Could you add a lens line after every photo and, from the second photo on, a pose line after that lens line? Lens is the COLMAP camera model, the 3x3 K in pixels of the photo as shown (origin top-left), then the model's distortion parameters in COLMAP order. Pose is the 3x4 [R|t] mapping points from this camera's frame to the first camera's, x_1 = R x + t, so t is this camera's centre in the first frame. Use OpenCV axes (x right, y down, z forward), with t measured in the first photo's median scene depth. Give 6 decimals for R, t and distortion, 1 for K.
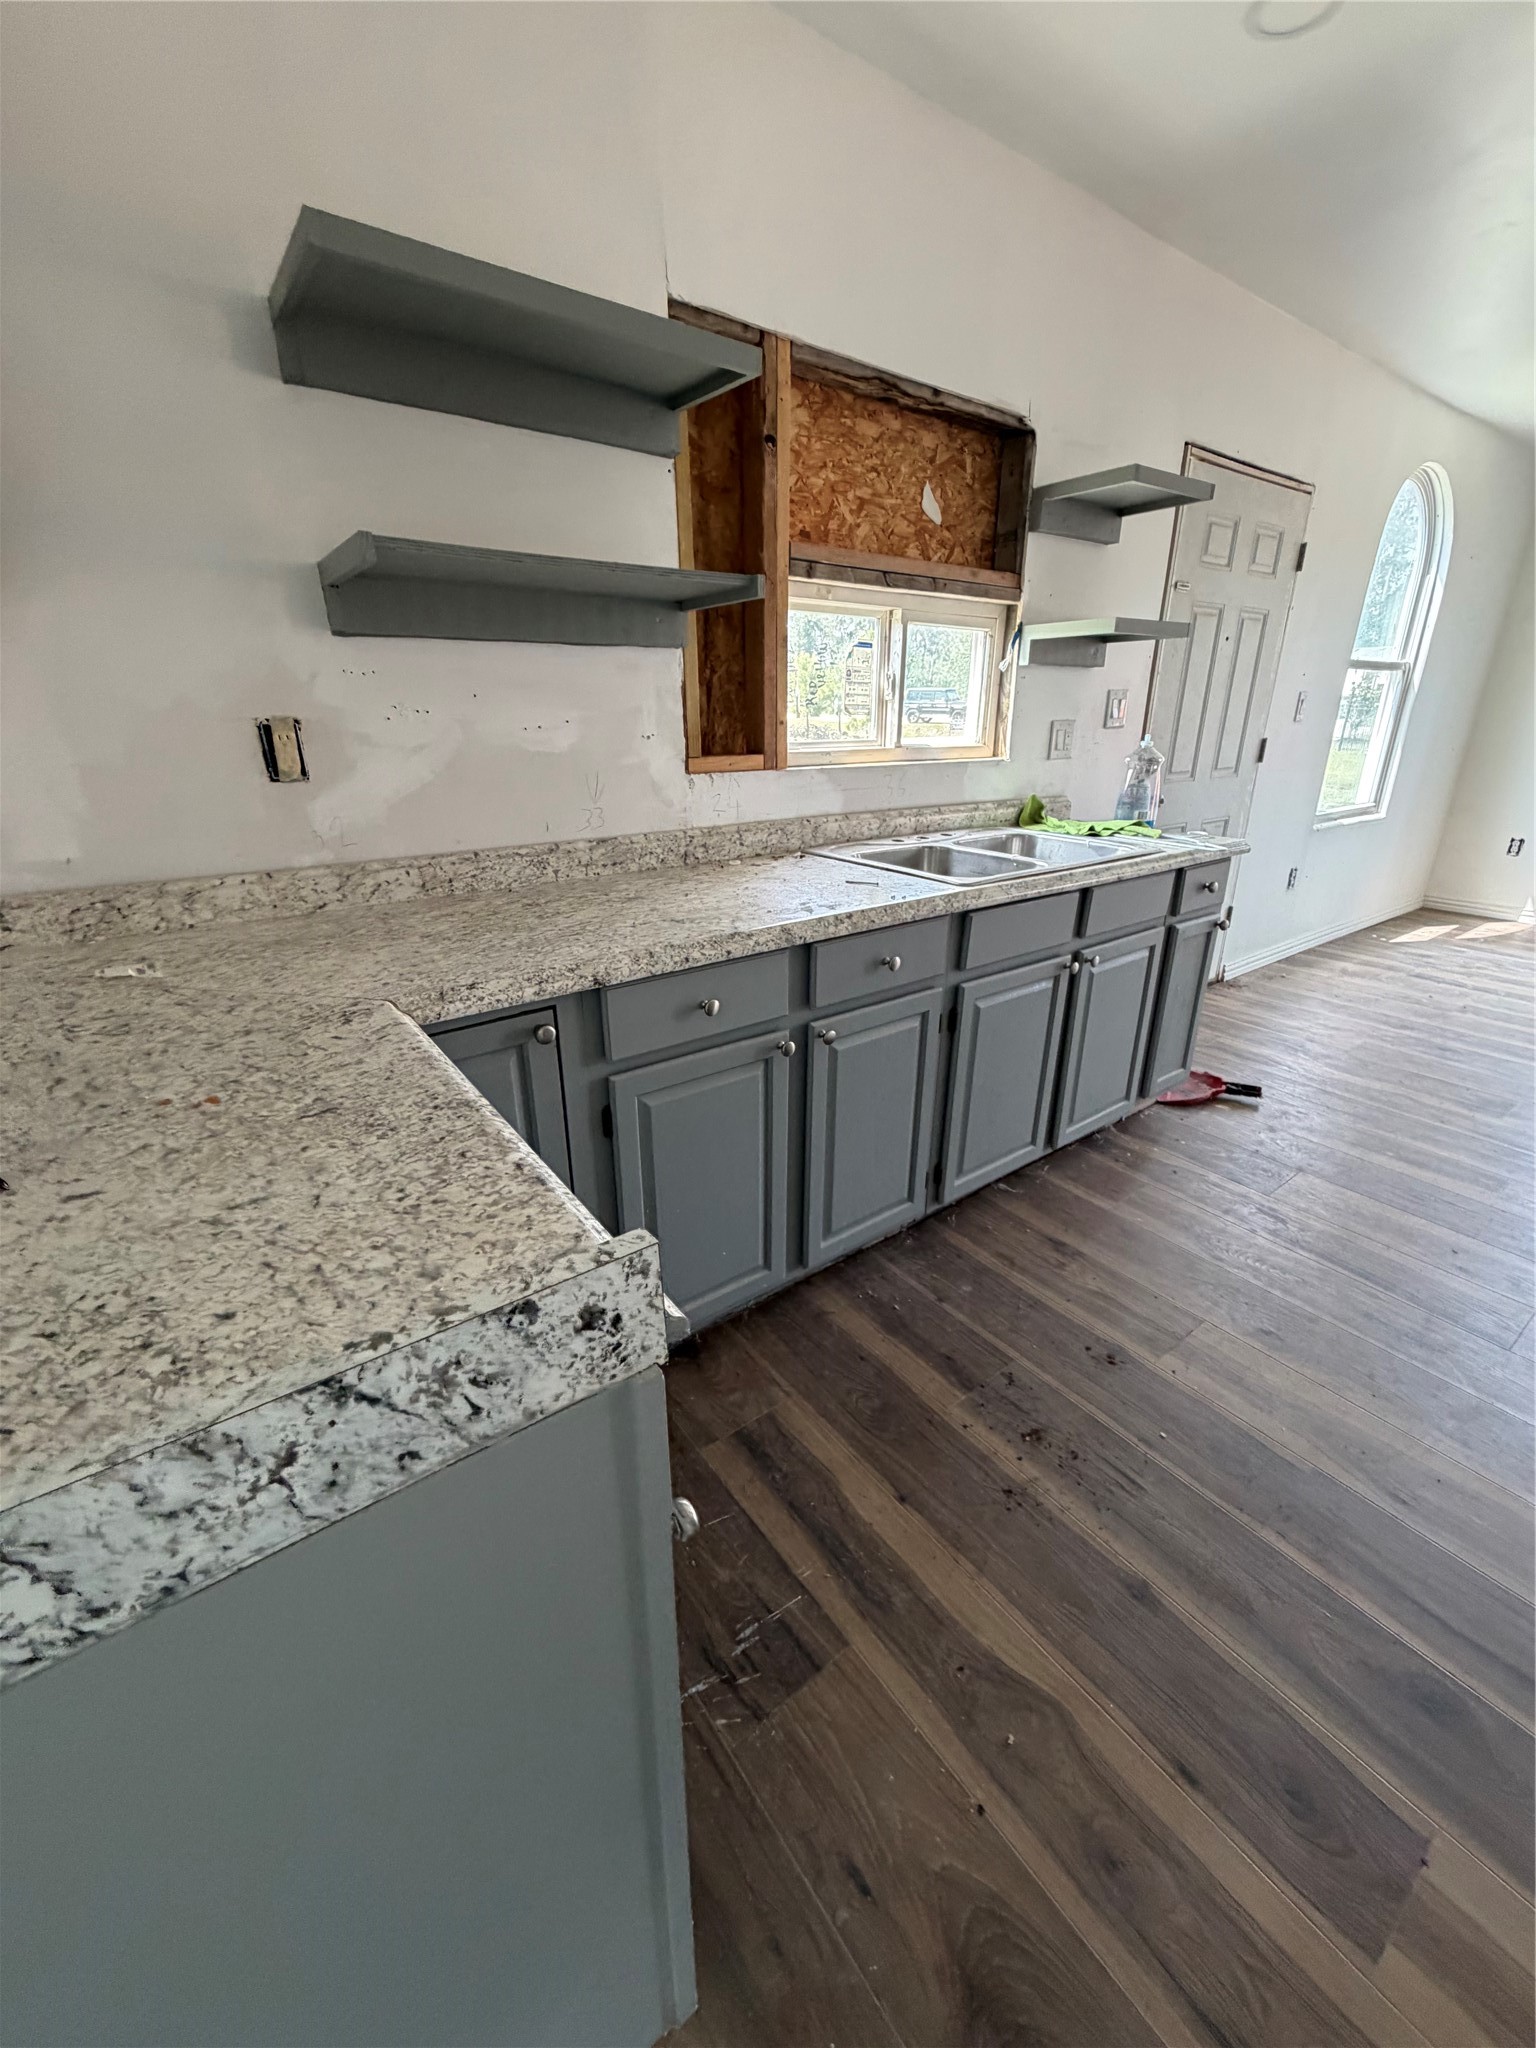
lens RADIAL K [[811.8, 0, 761.1], [0, 811.8, 1023.0], [0, 0, 1]] dist [-0.000117, -0.000314]
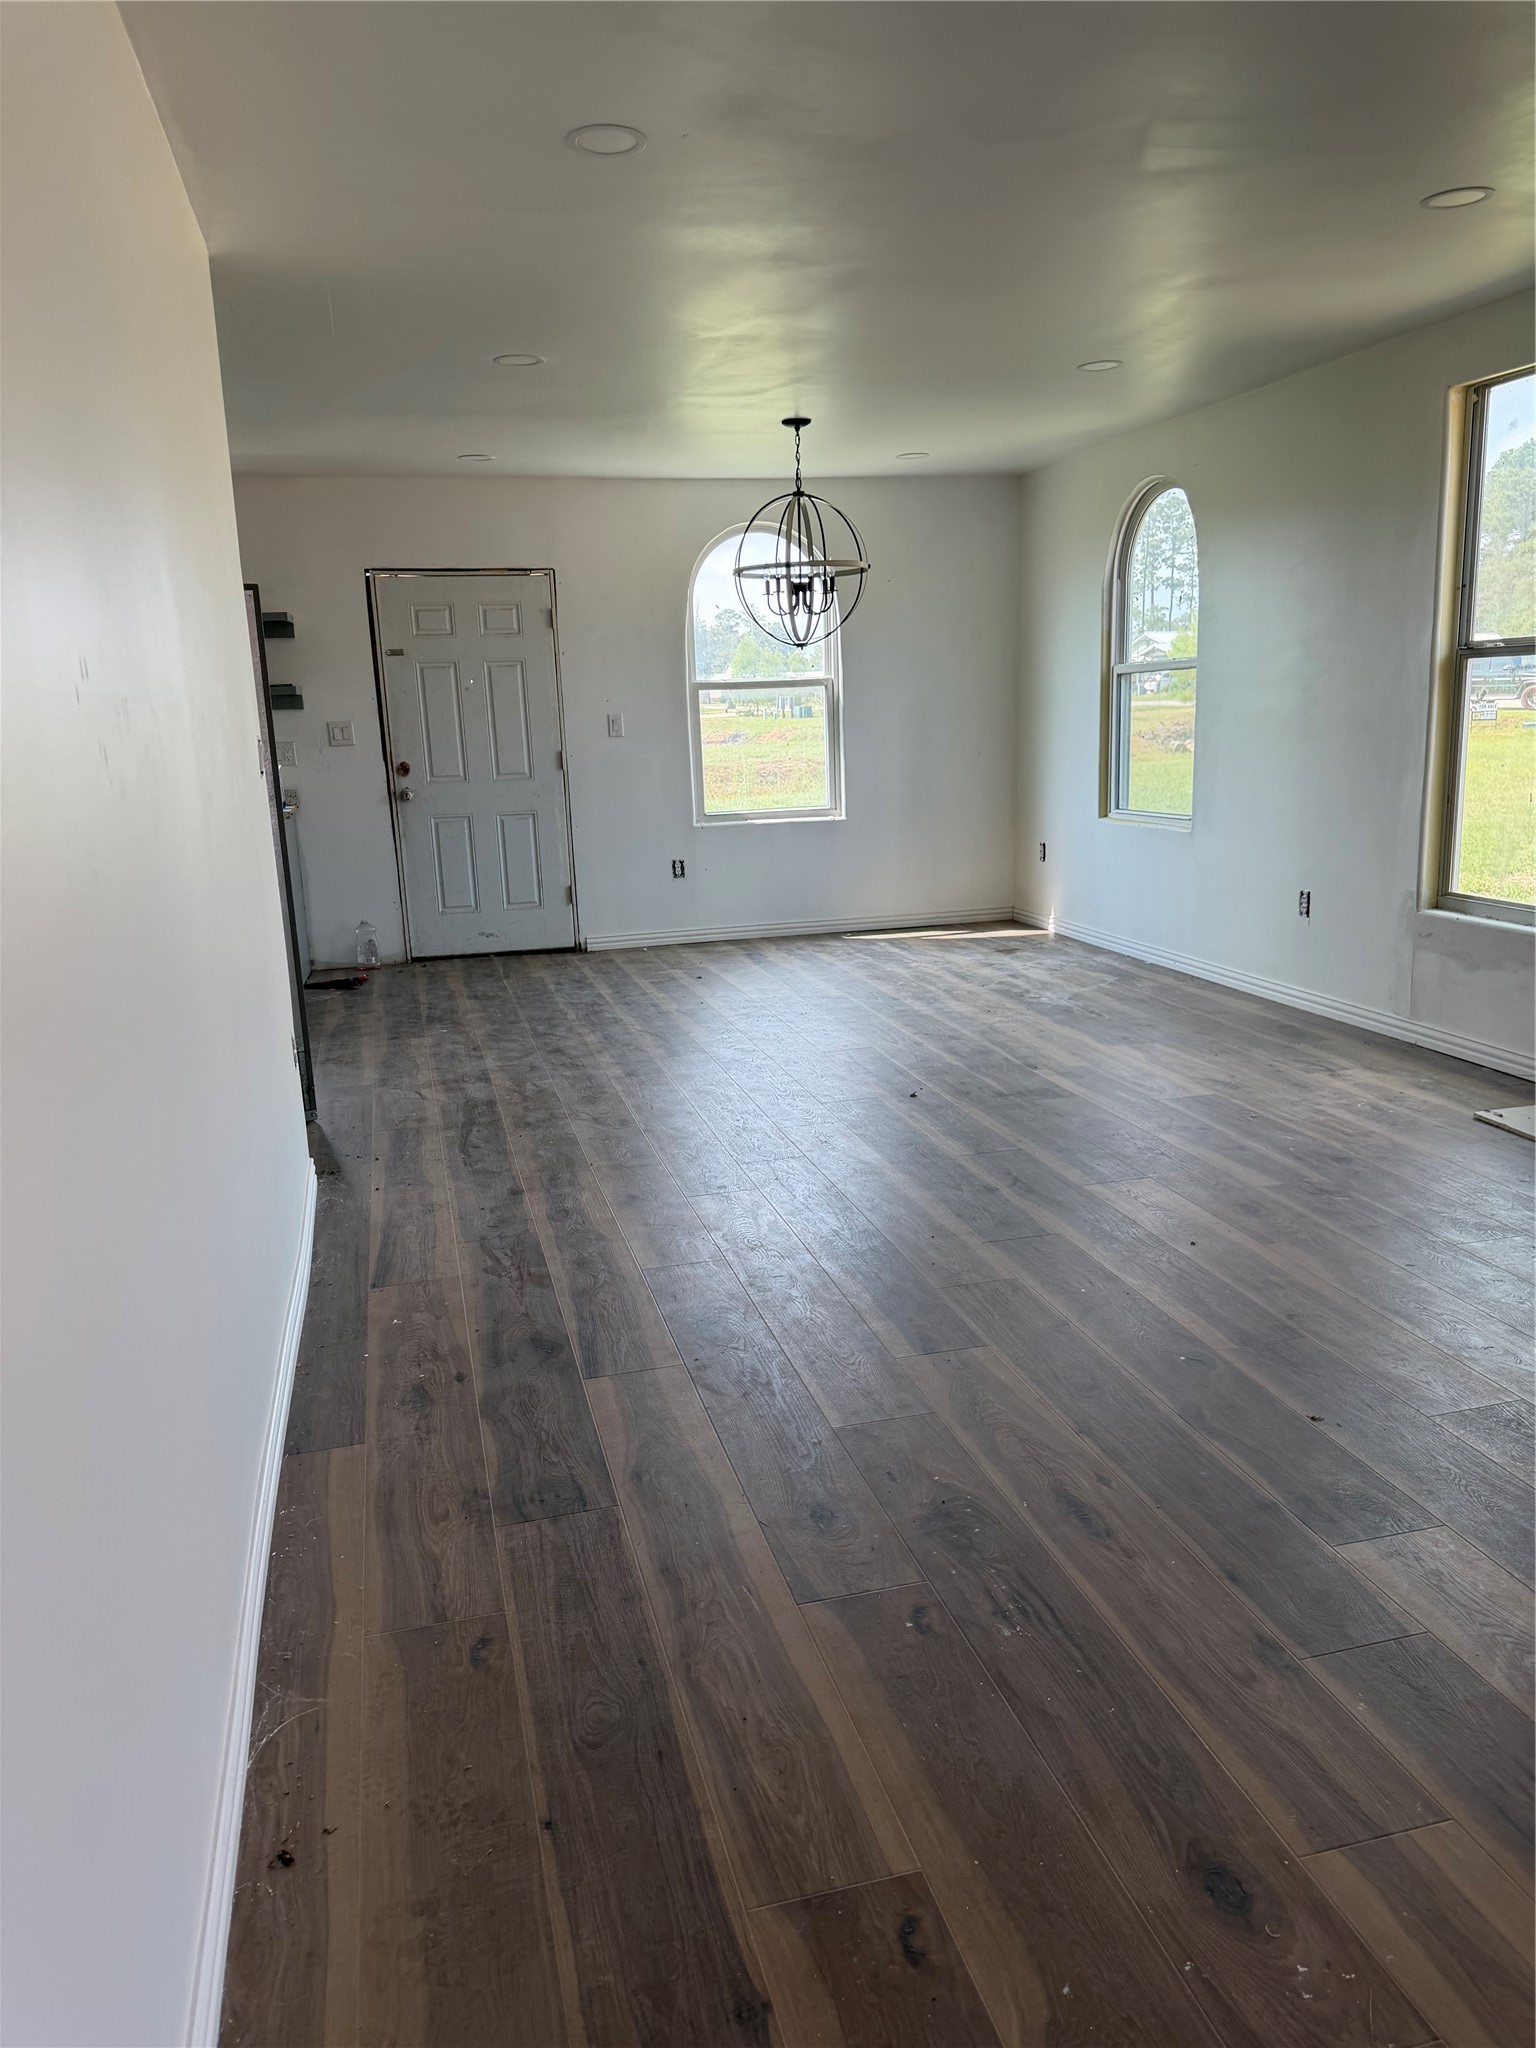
lens RADIAL K [[1447.6, 0, 771.1], [0, 1447.6, 1029.3], [0, 0, 1]] dist [0.087134, 0.001318]
pose [[0.931388, 0.050675, -0.360483, 1.470100], [-0.100304, 0.987655, -0.120316, 0.259055], [0.349936, 0.148219, 0.924974, -0.752897]]
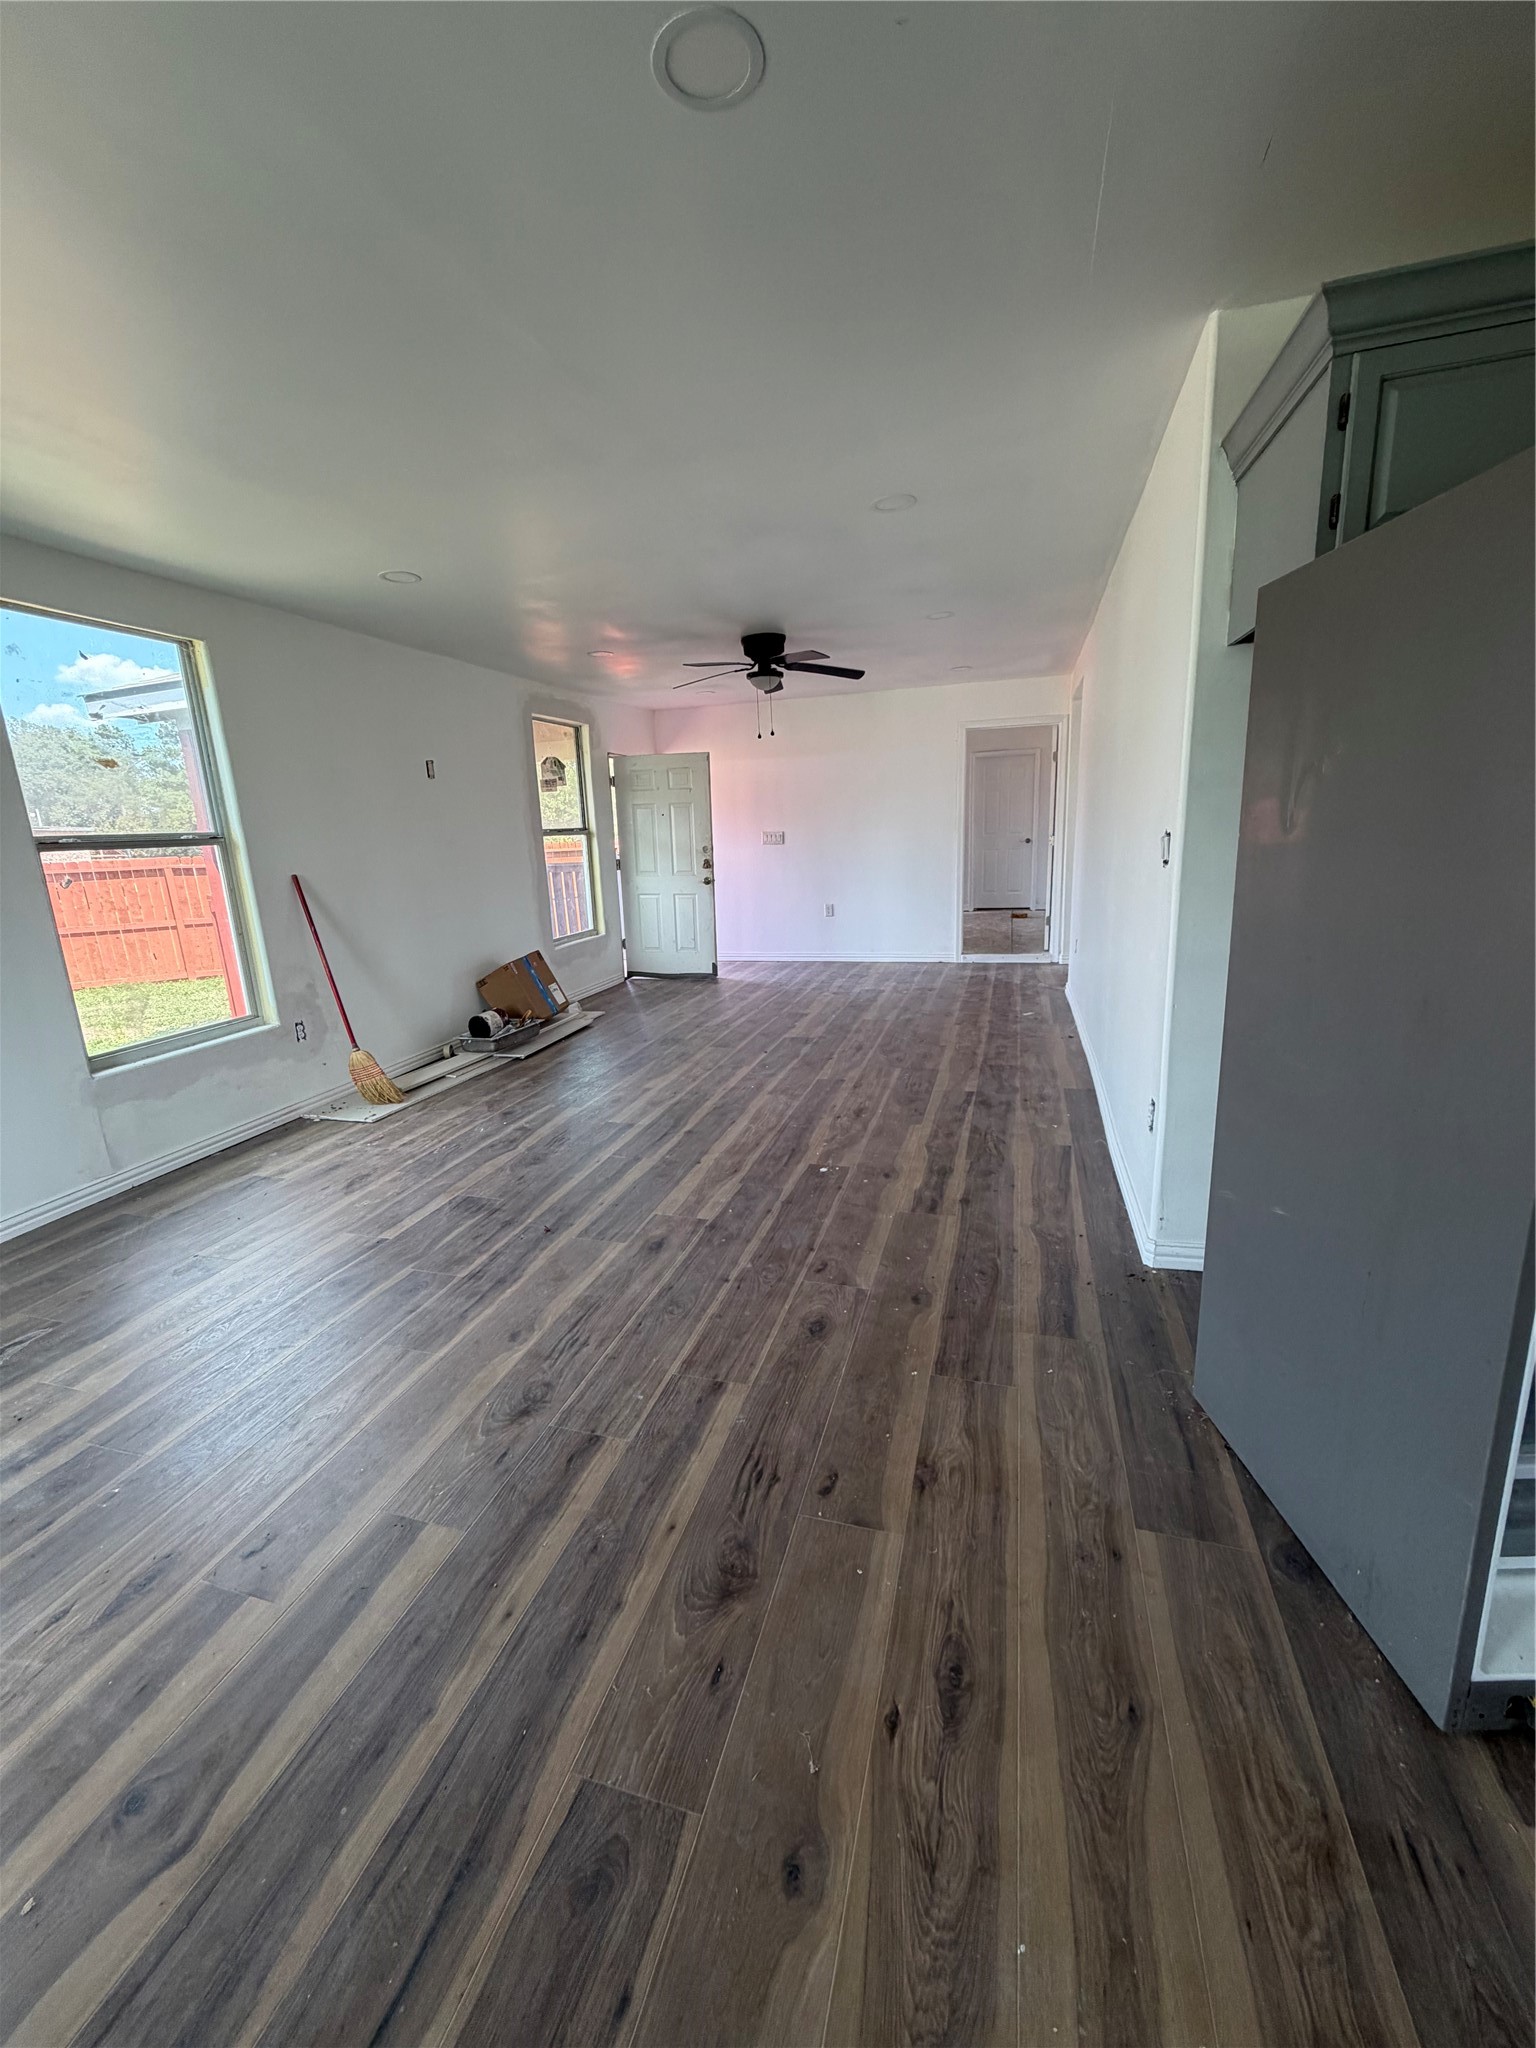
lens RADIAL K [[811.8, 0, 762.8], [0, 811.8, 1019.8], [0, 0, 1]] dist [-0.000117, -0.000314]
pose [[-0.598802, -0.150815, 0.786569, 0.544358], [0.333452, 0.845993, 0.416060, -0.209670], [-0.728180, 0.511421, -0.456293, 0.472387]]
